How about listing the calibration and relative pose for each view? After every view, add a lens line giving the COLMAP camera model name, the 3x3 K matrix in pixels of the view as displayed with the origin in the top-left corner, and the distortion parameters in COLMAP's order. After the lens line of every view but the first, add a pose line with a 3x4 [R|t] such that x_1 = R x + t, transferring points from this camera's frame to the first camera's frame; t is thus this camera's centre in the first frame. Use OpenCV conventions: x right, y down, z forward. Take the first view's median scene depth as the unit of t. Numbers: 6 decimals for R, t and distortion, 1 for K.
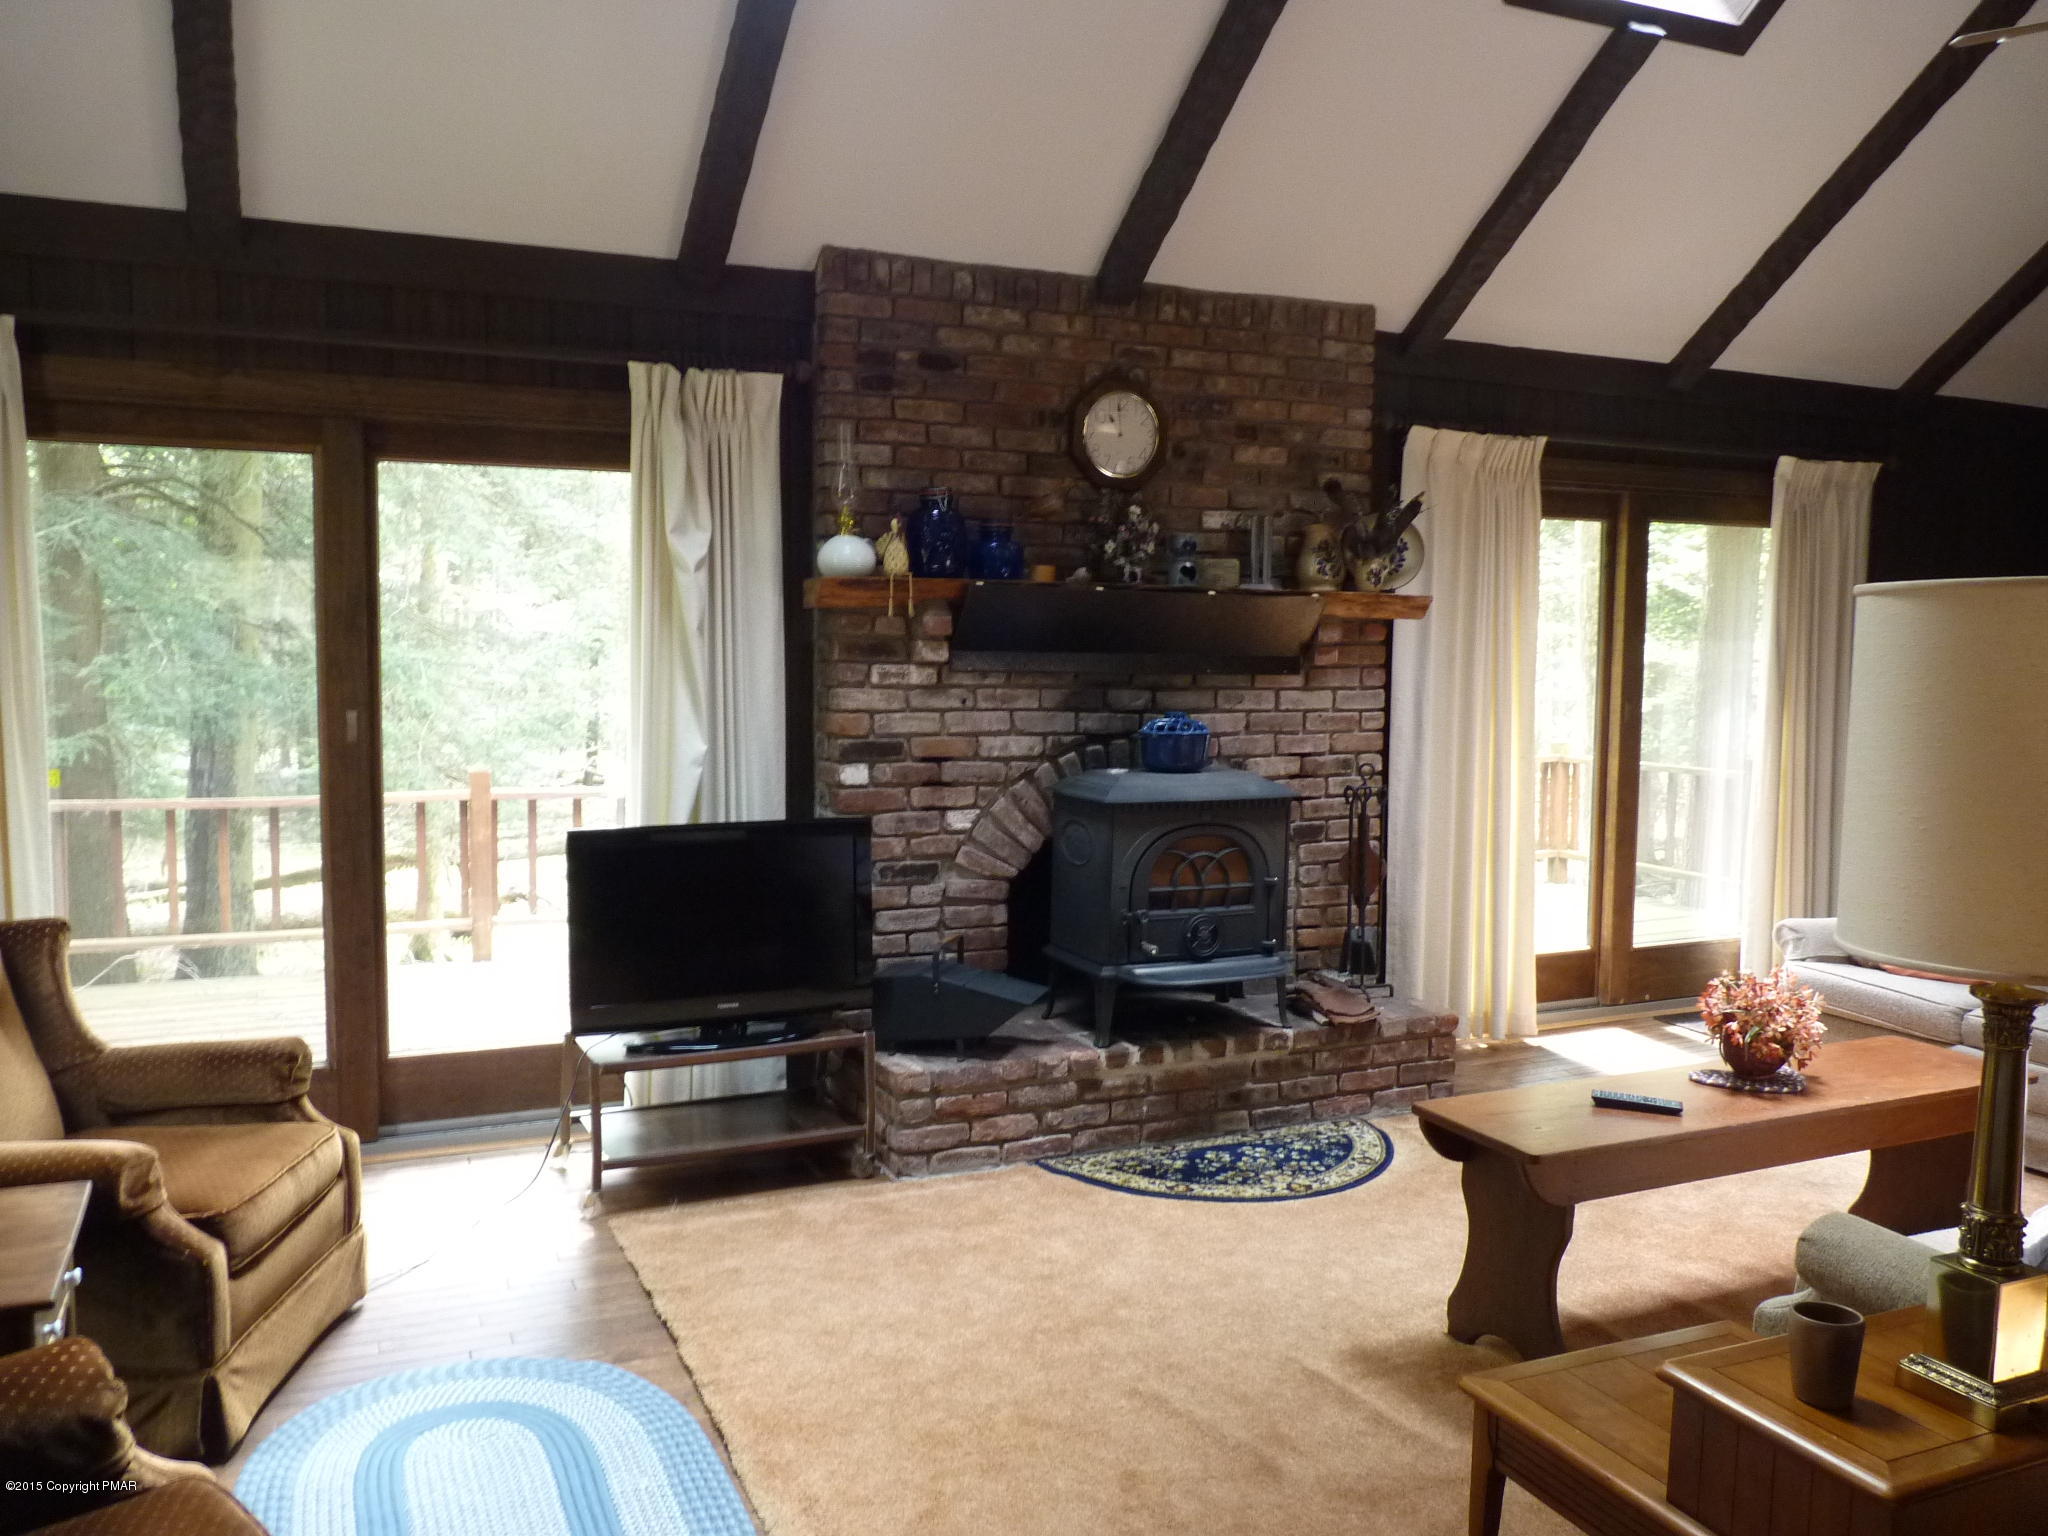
lens RADIAL K [[1640.7, 0, 1019.5], [0, 1640.7, 767.1], [0, 0, 1]] dist [-0.022846, 0.010178]
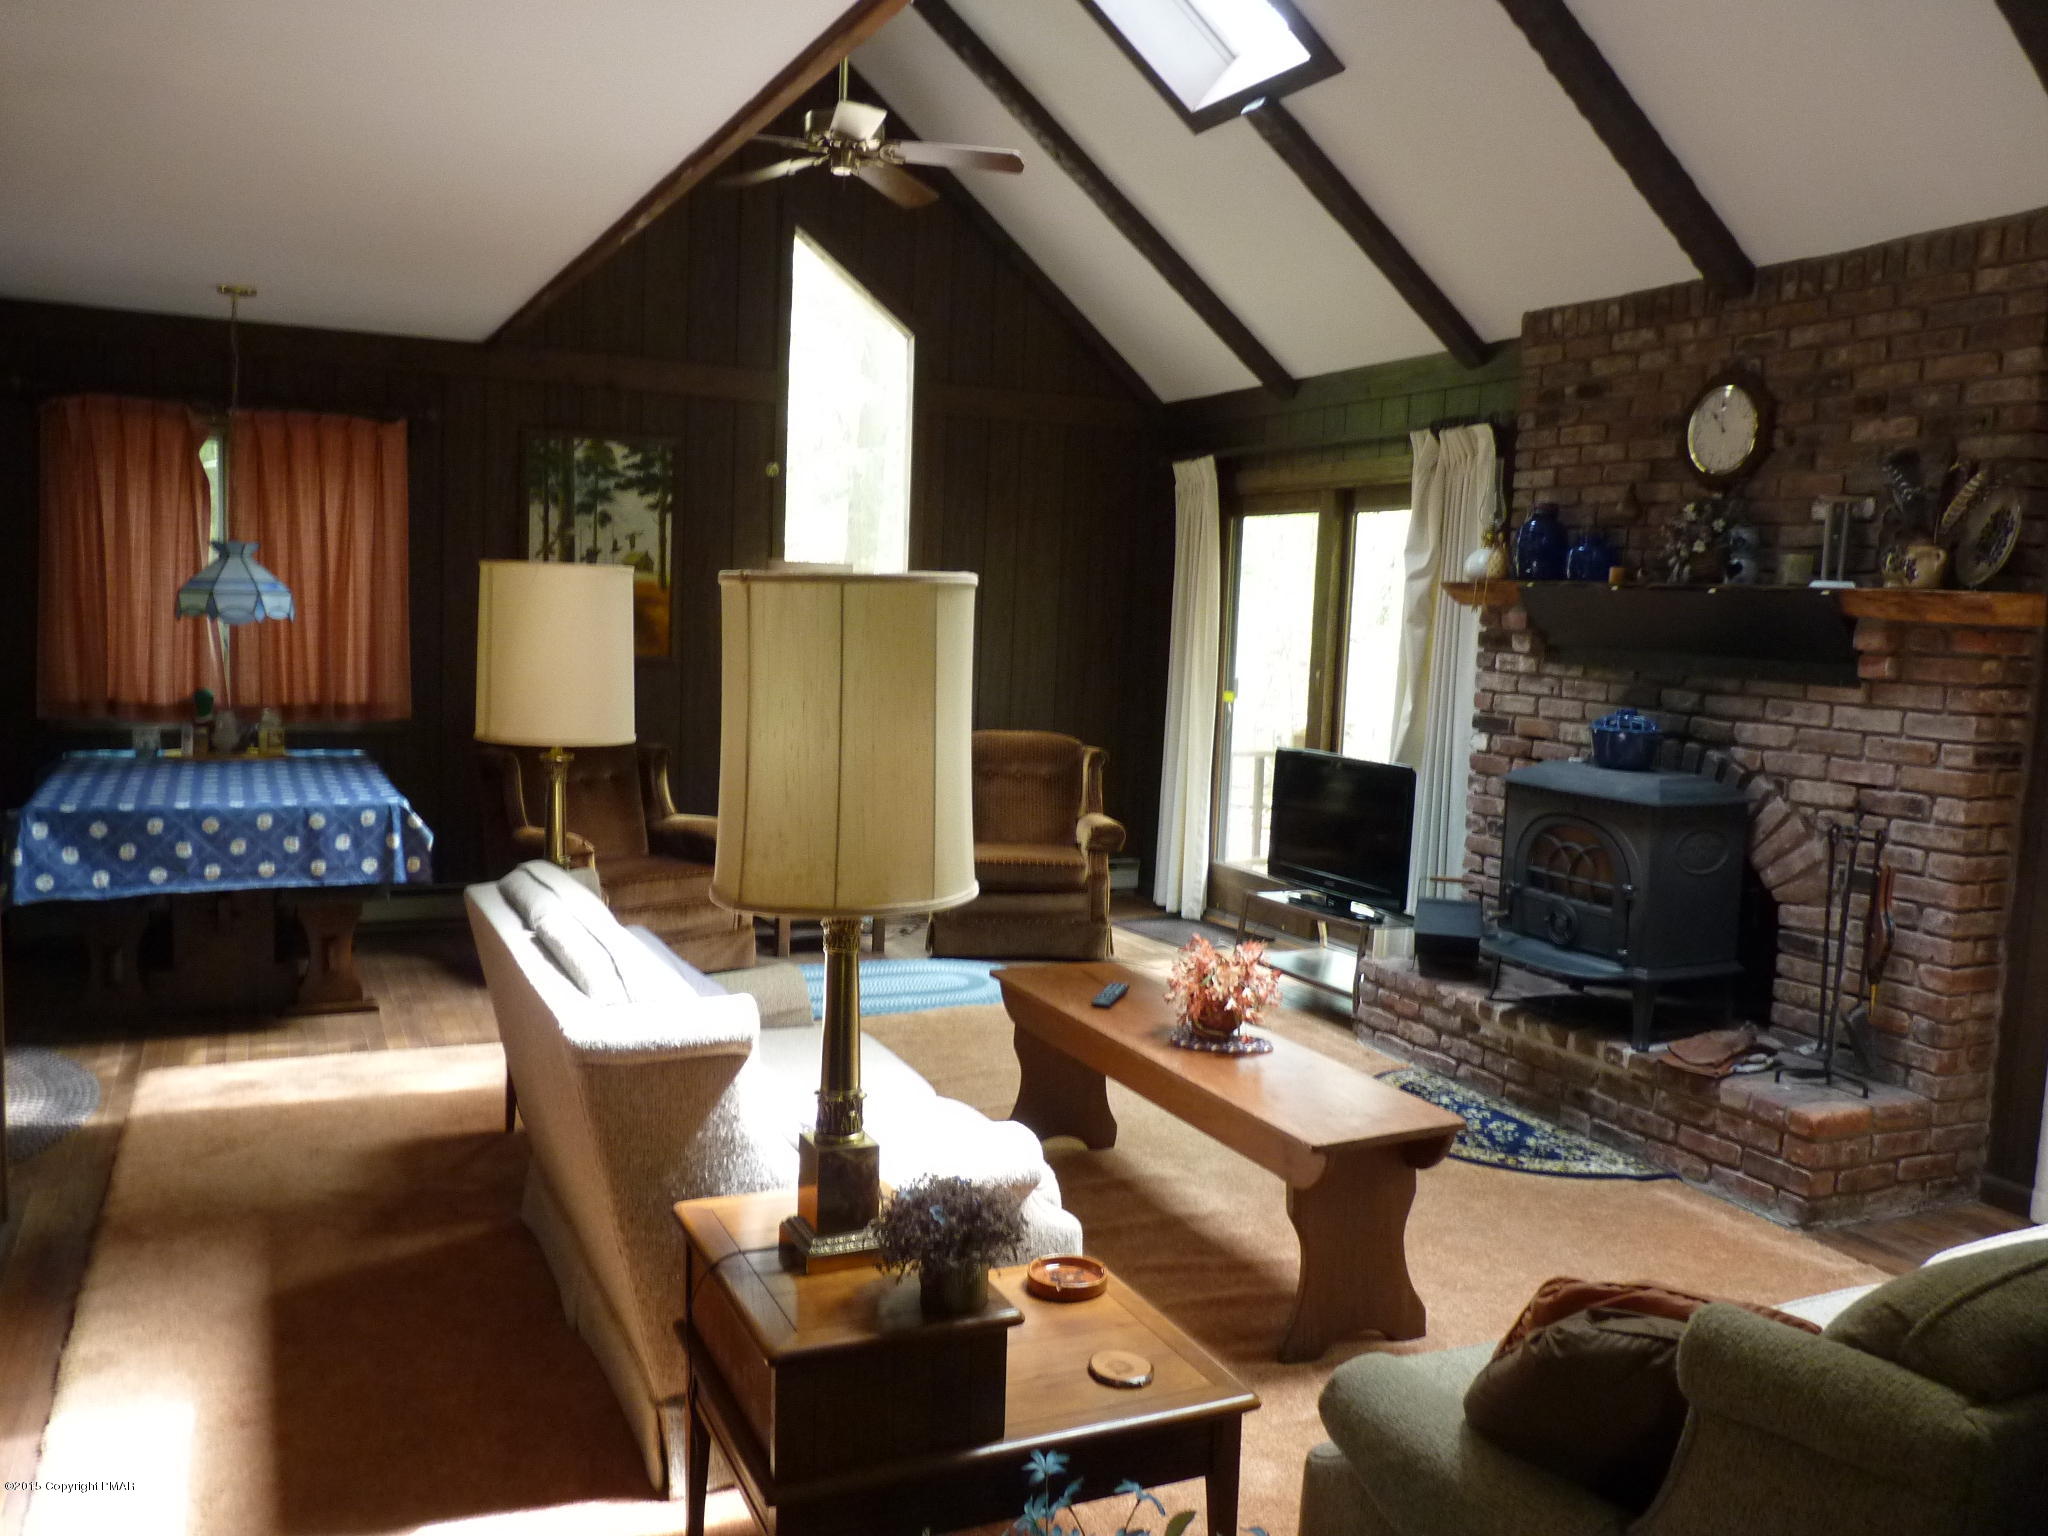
lens RADIAL K [[1640.7, 0, 1028.5], [0, 1640.7, 768.0], [0, 0, 1]] dist [-0.022846, 0.010178]
pose [[0.015873, 0.092657, -0.995572, 1.081780], [-0.118062, 0.988905, 0.090154, -0.044905], [0.992879, 0.116108, 0.026636, 0.609276]]
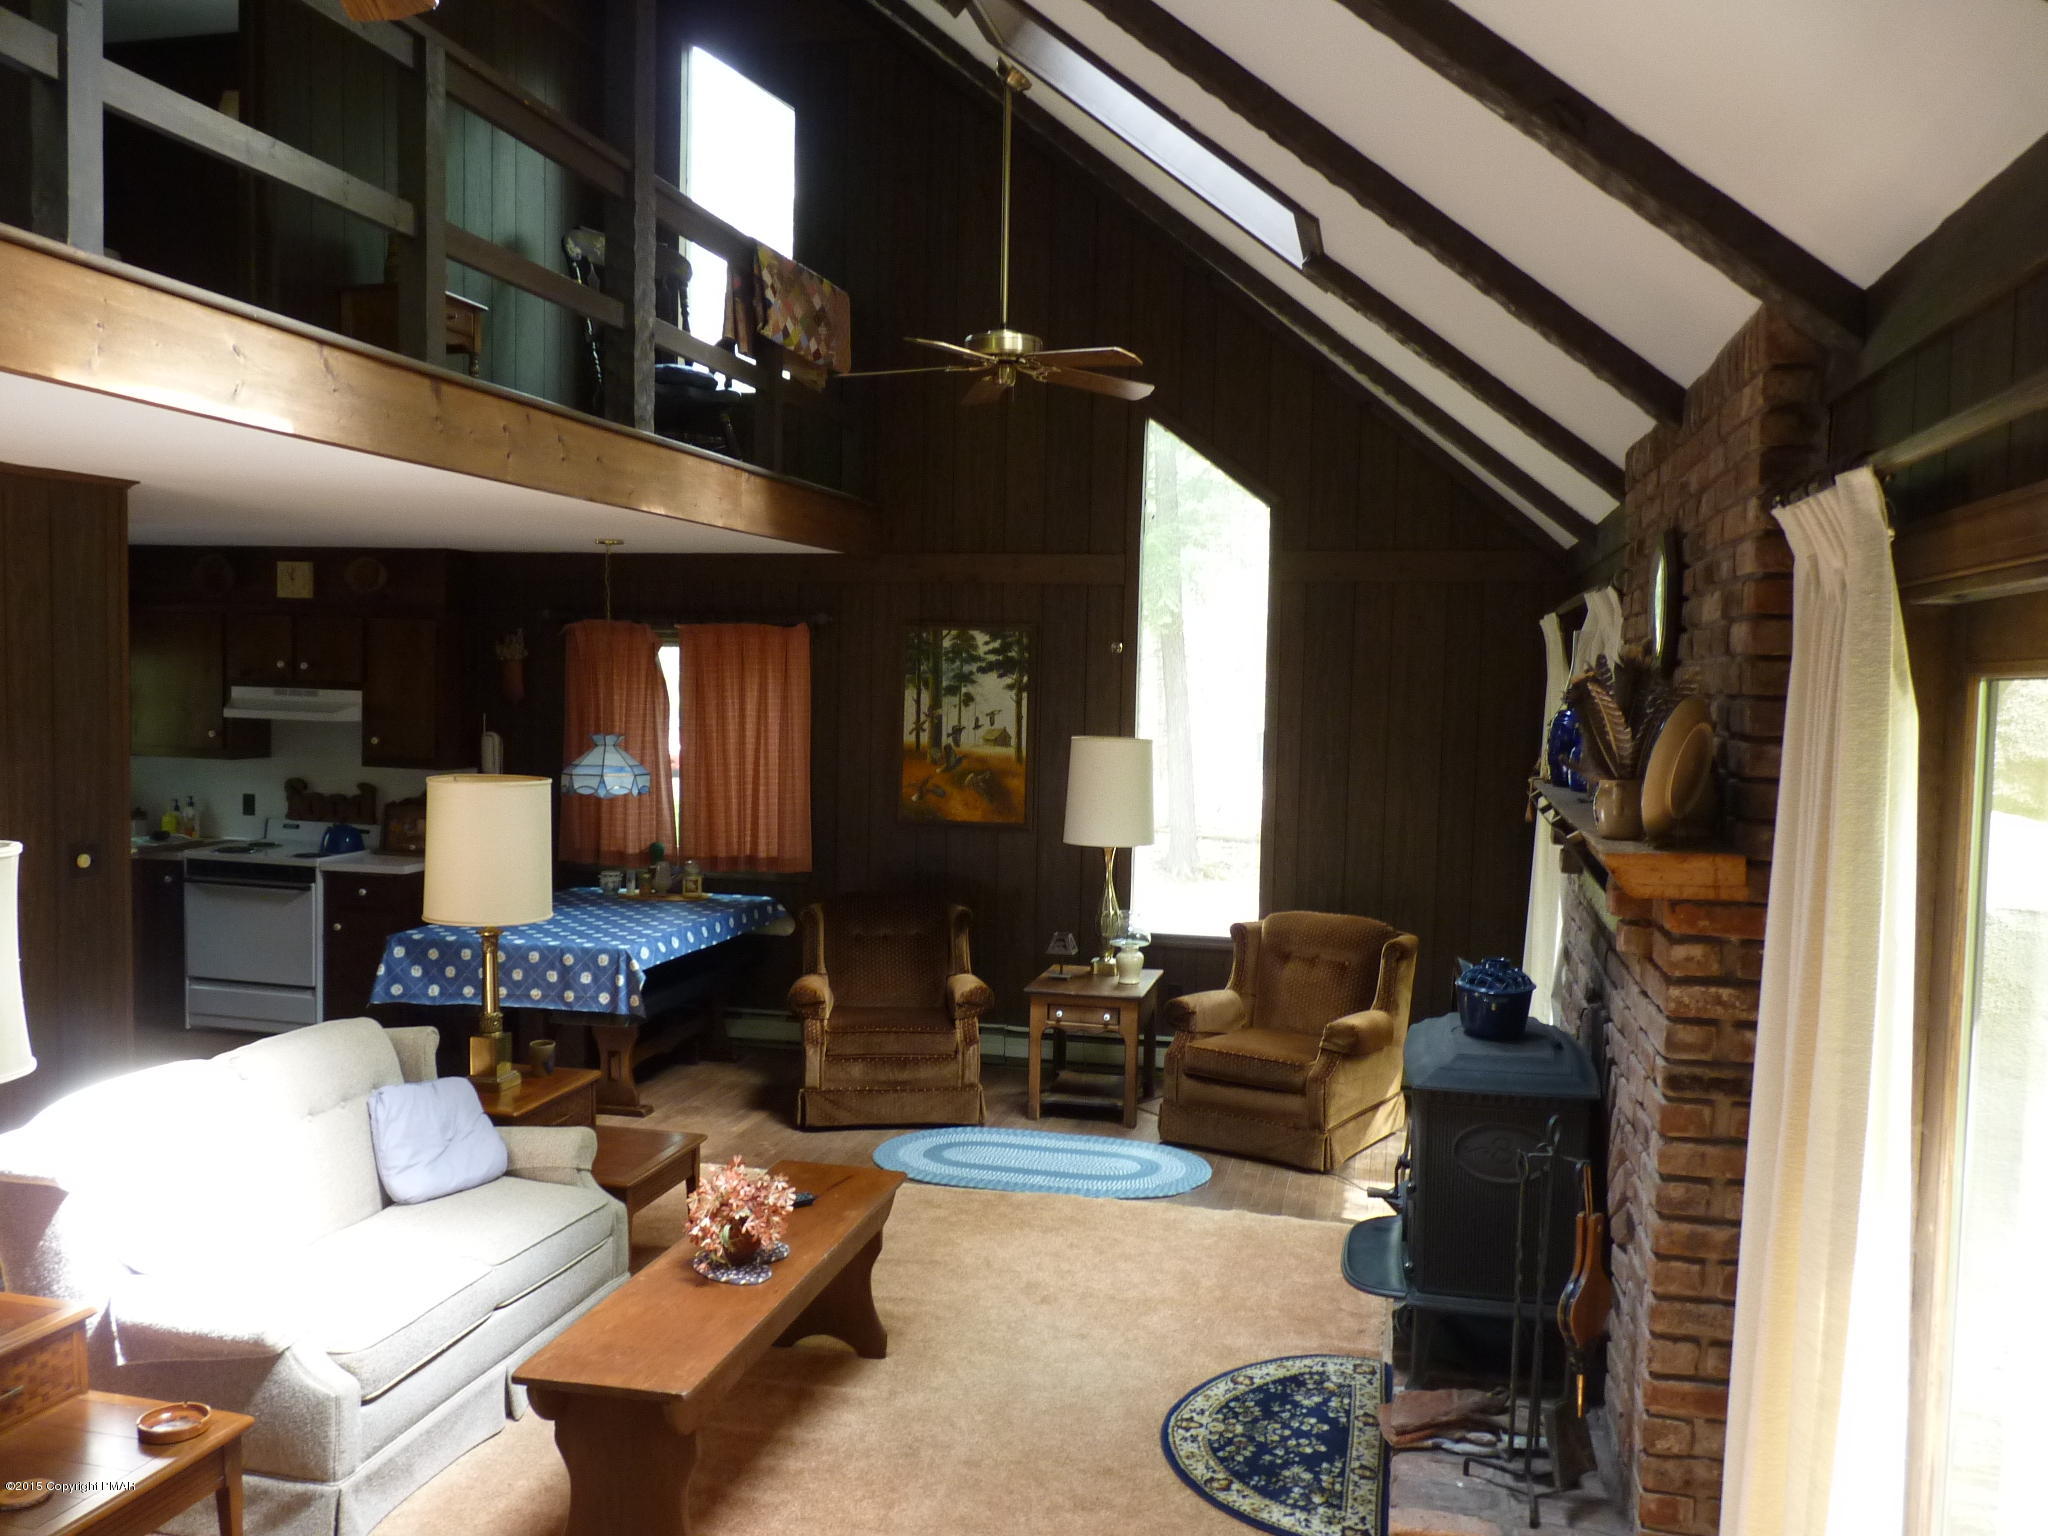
lens RADIAL K [[1640.7, 0, 1025.8], [0, 1640.7, 774.3], [0, 0, 1]] dist [-0.022846, 0.010178]
pose [[-0.608582, 0.025179, -0.793092, 0.859616], [-0.088463, 0.991113, 0.099349, -0.181032], [0.788545, 0.130621, -0.600946, 1.277923]]
